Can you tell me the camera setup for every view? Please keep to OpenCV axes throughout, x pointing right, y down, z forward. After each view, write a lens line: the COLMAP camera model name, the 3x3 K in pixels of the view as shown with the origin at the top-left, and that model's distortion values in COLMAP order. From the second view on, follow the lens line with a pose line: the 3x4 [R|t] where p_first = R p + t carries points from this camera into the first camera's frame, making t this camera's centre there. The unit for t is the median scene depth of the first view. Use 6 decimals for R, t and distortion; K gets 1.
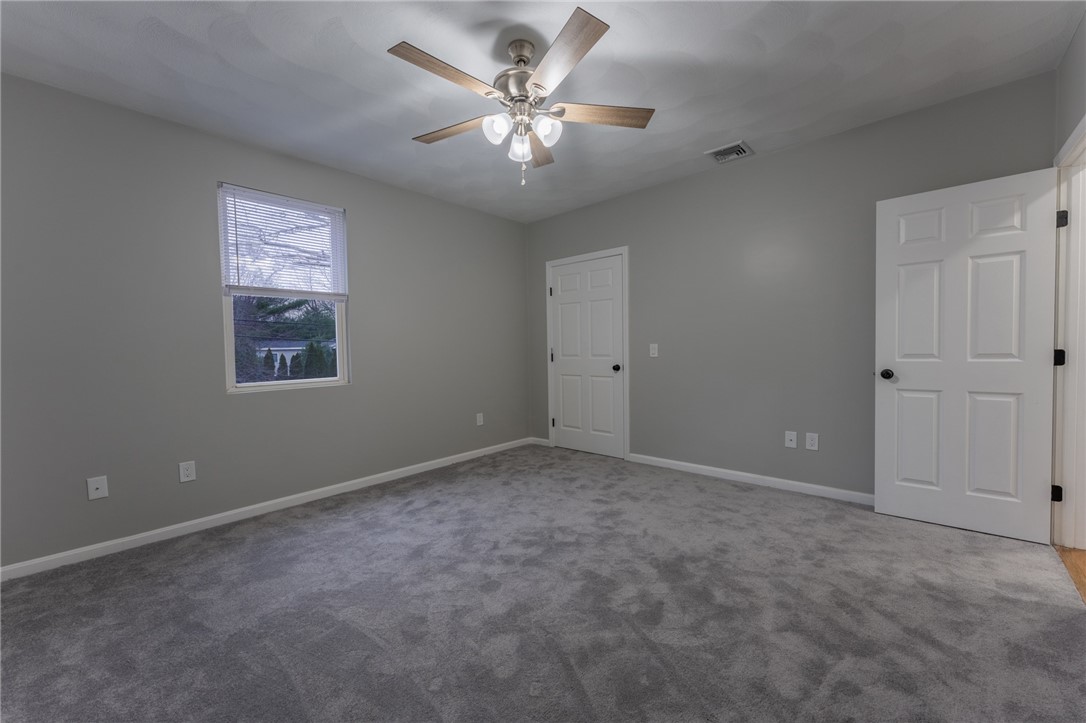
lens RADIAL K [[432.4, 0, 543.0], [0, 432.4, 361.5], [0, 0, 1]] dist [-0.000169, -0.000102]
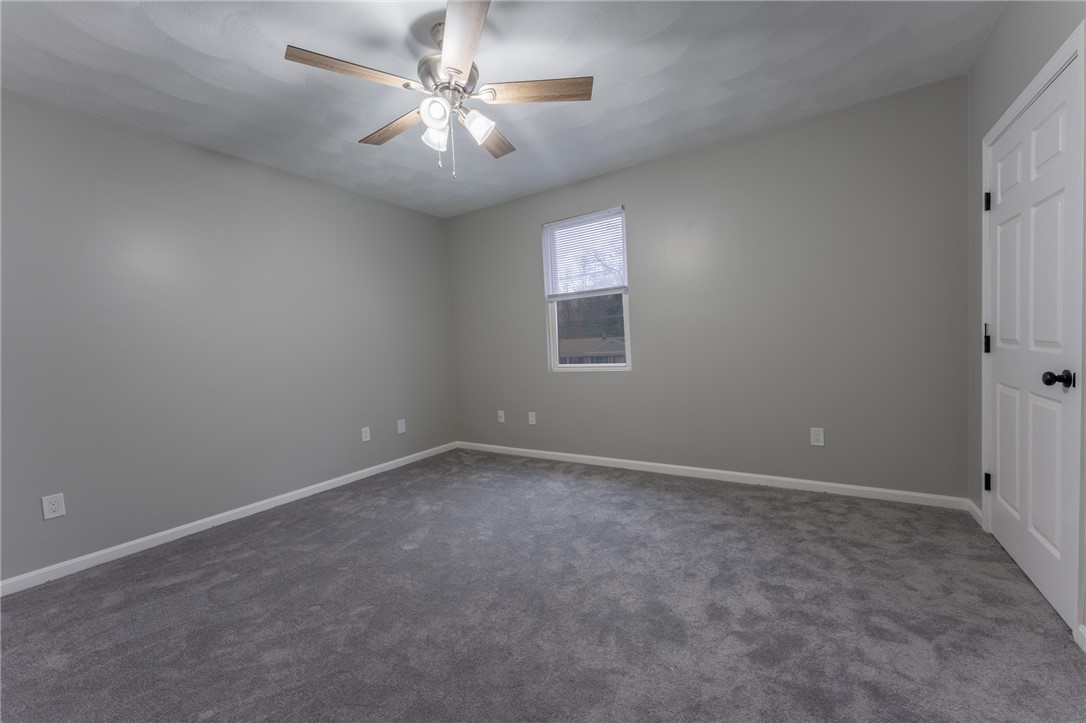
lens RADIAL K [[432.4, 0, 543.0], [0, 432.4, 361.5], [0, 0, 1]] dist [-0.000169, -0.000102]
pose [[0.153036, 0.055458, -0.986663, 0.619273], [0.014160, 0.998199, 0.058302, -0.037658], [0.988119, -0.022894, 0.151975, 0.681635]]
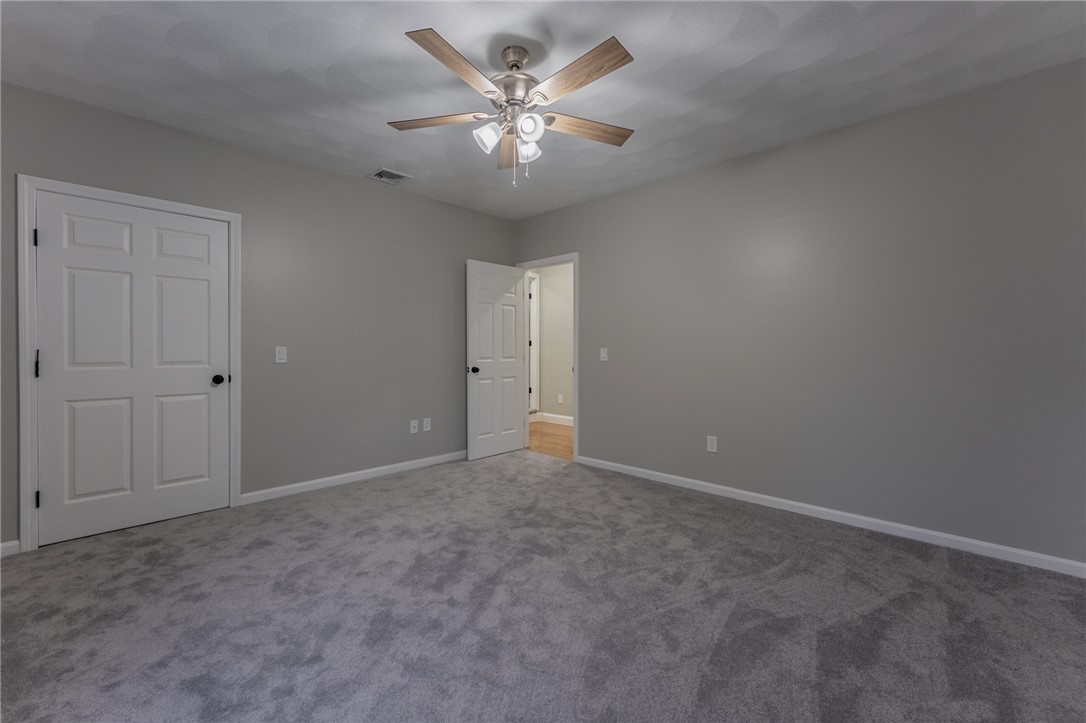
lens RADIAL K [[443.5, 0, 539.6], [0, 443.5, 352.5], [0, 0, 1]] dist [-0.000792, -0.000005]
pose [[0.043537, 0.009148, 0.999010, -0.698873], [0.030215, 0.999489, -0.010469, -0.007980], [-0.998595, 0.030641, 0.043238, 0.595787]]
